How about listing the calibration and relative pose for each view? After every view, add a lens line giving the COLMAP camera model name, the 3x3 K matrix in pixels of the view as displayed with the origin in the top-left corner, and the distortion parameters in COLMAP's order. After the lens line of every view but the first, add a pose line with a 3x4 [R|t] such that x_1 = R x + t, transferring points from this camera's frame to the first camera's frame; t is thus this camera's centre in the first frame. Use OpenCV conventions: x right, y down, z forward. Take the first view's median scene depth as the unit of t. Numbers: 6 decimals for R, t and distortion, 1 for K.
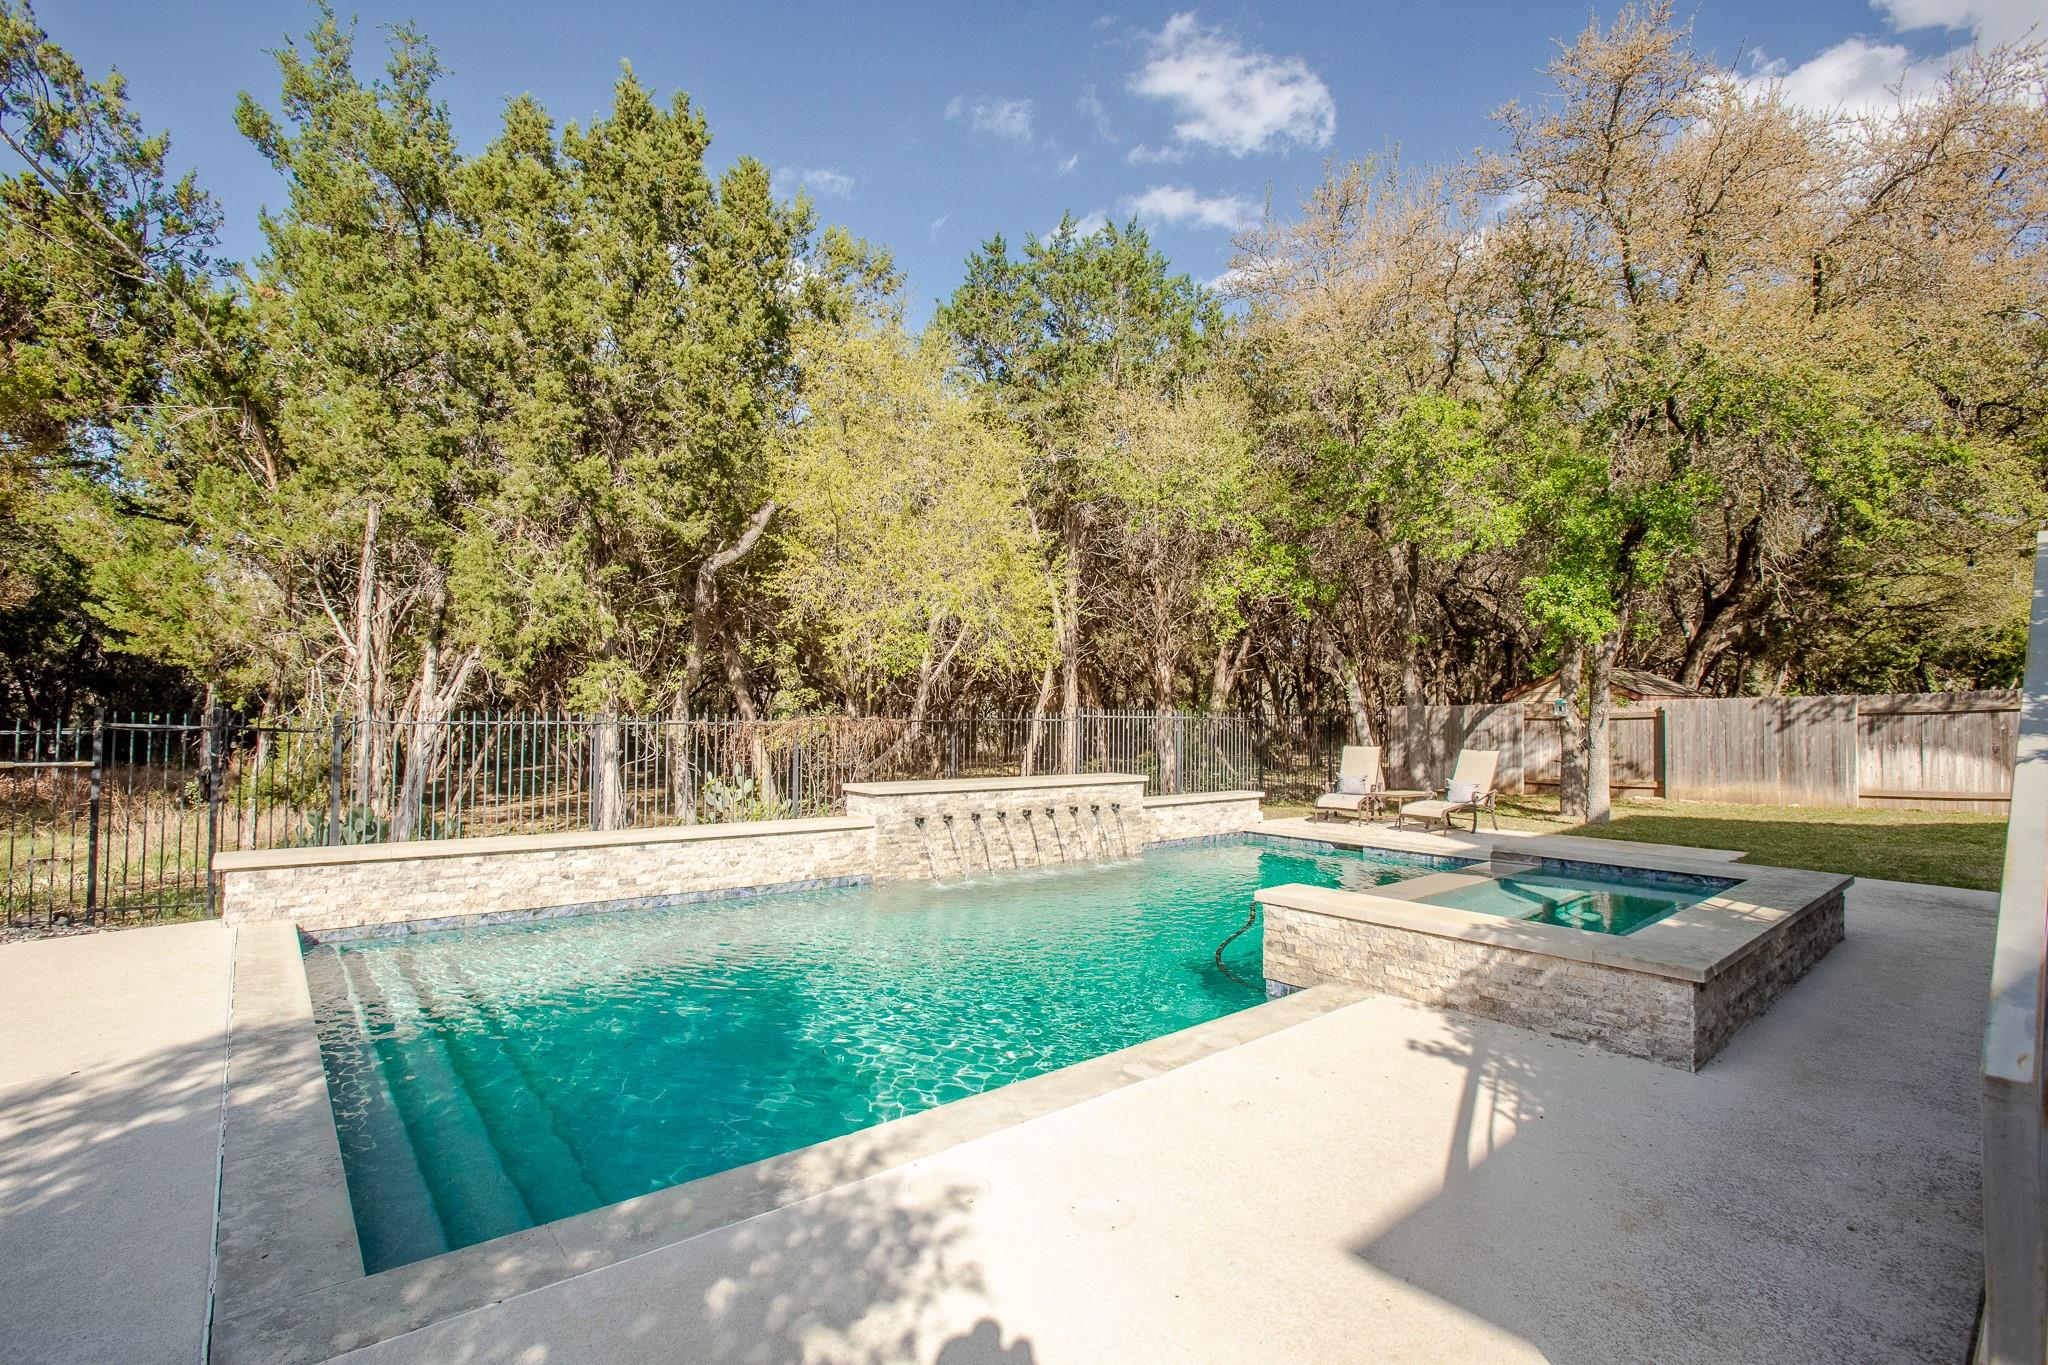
lens RADIAL K [[935.4, 0, 1026.8], [0, 935.4, 690.1], [0, 0, 1]] dist [0.002464, 0.002407]
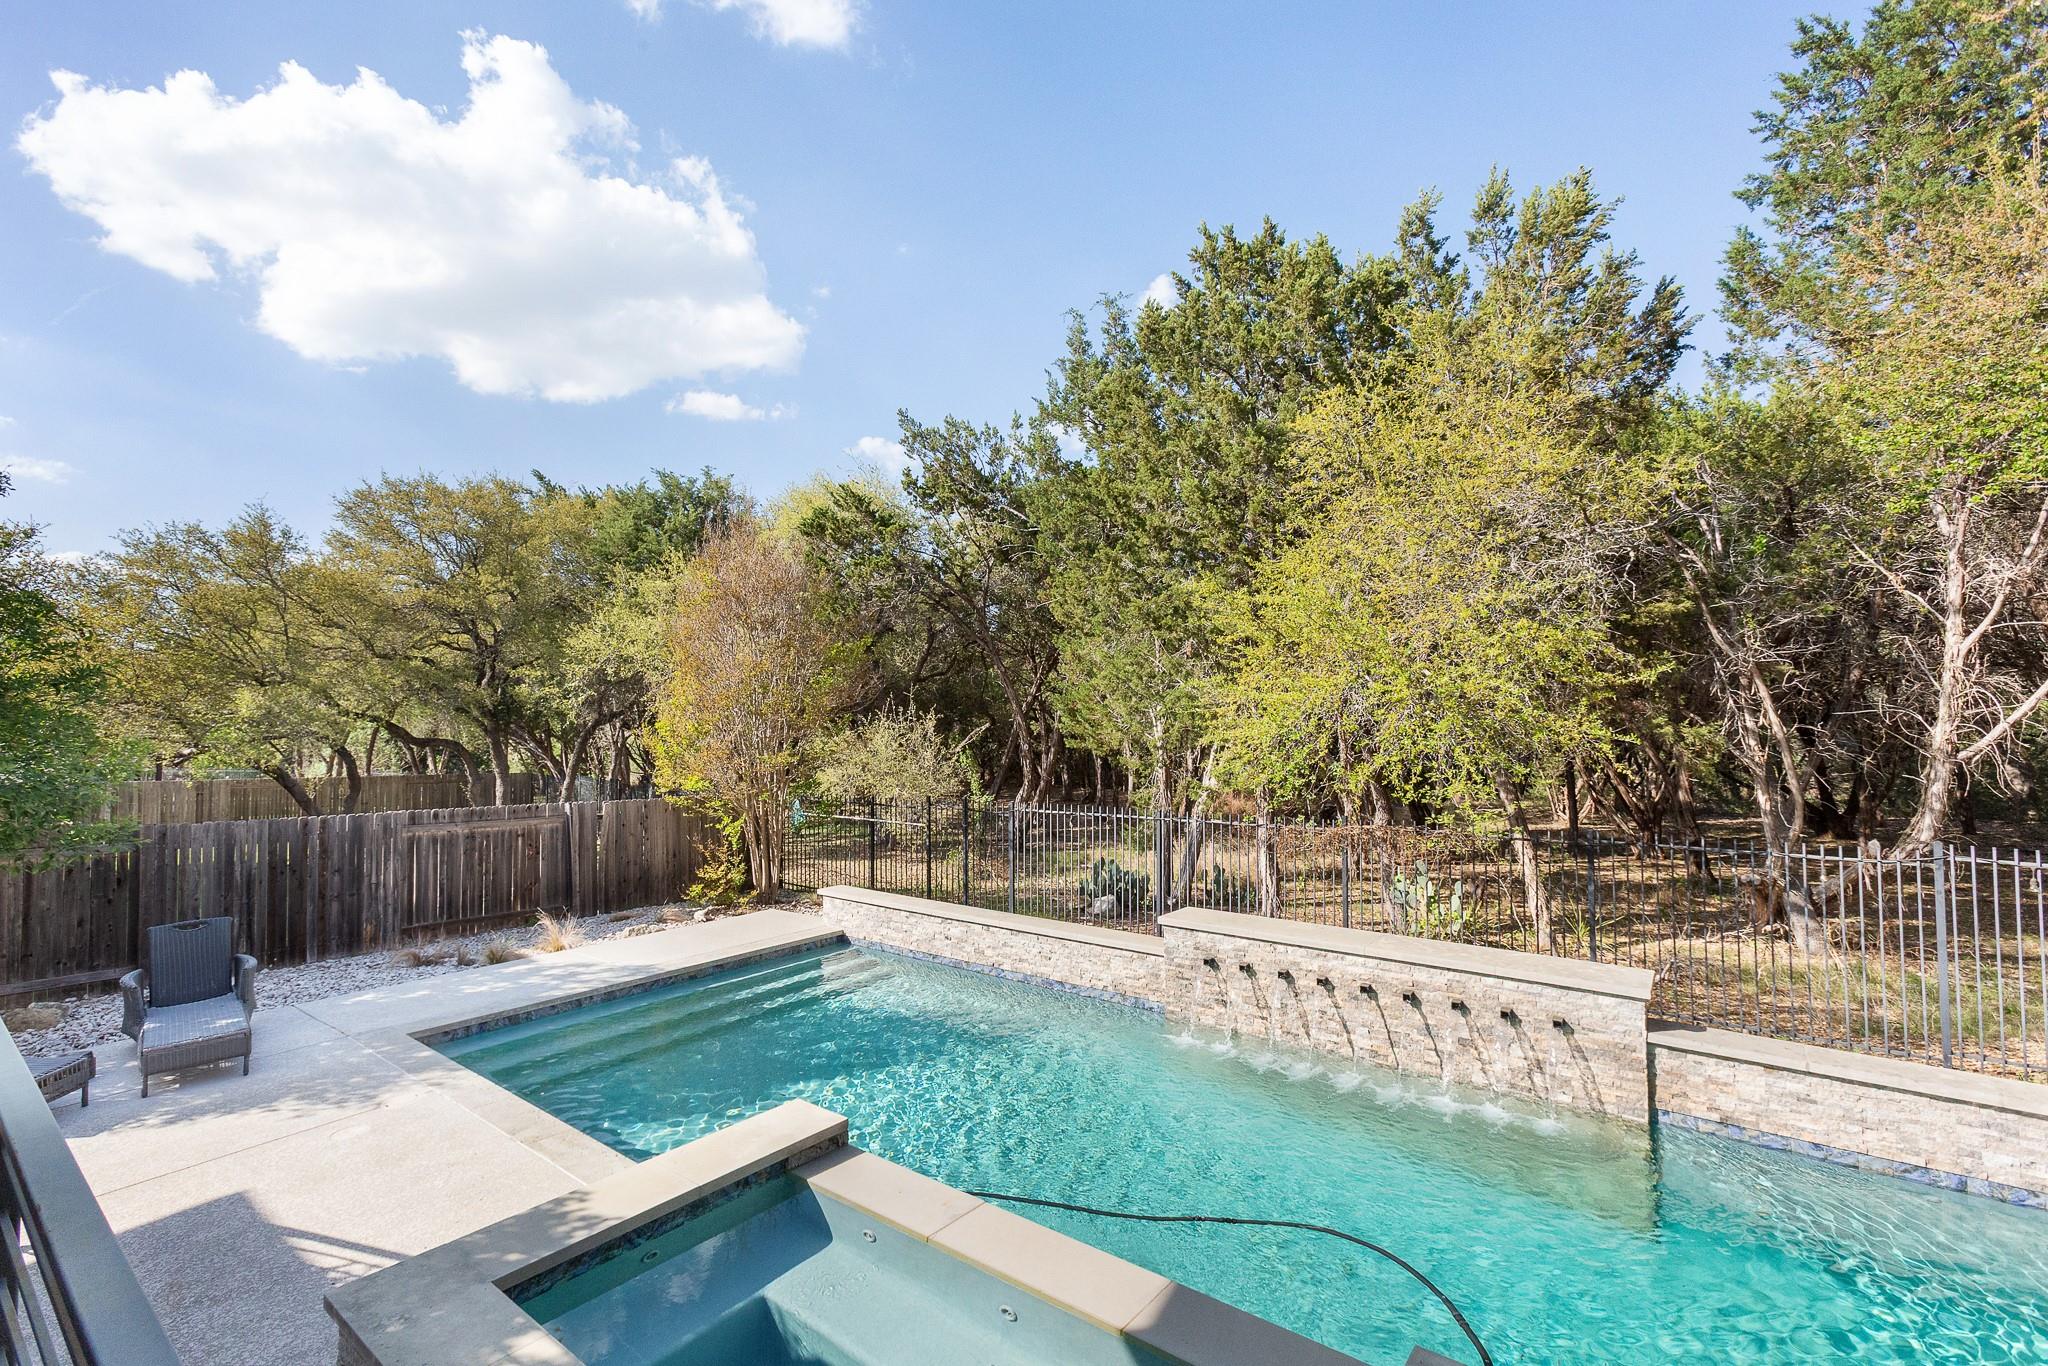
lens RADIAL K [[935.4, 0, 1030.4], [0, 935.4, 689.4], [0, 0, 1]] dist [0.002464, 0.002407]
pose [[0.194803, -0.042359, -0.979927, 0.767691], [0.033375, 0.998775, -0.036539, -0.101719], [0.980274, -0.025587, 0.195978, 0.650165]]
